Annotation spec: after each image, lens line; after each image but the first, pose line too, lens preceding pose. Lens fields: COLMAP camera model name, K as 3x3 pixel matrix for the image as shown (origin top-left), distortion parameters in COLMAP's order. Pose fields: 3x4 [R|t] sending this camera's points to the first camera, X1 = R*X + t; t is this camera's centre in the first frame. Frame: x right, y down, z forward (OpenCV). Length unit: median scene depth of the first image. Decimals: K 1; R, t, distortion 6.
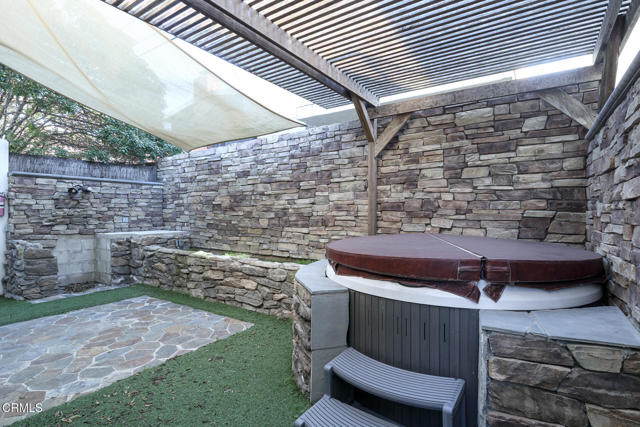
lens RADIAL K [[323.6, 0, 322.0], [0, 323.6, 212.6], [0, 0, 1]] dist [-0.002257, 0.000015]
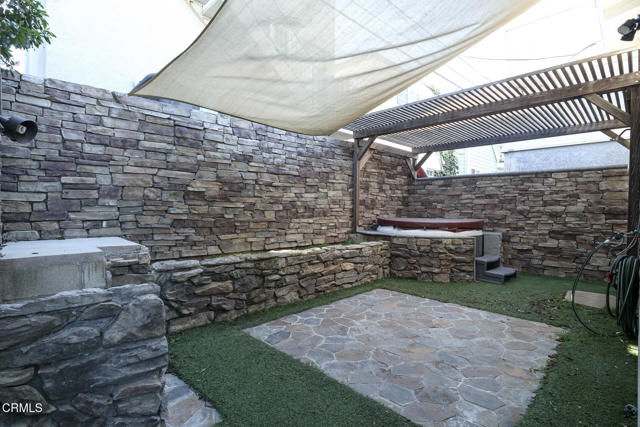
lens RADIAL K [[323.6, 0, 322.3], [0, 323.6, 213.0], [0, 0, 1]] dist [-0.002257, 0.000015]
pose [[0.186130, -0.011755, 0.982455, -1.137870], [-0.005314, 0.999902, 0.012971, 0.011773], [-0.982511, -0.007635, 0.186049, 0.713454]]
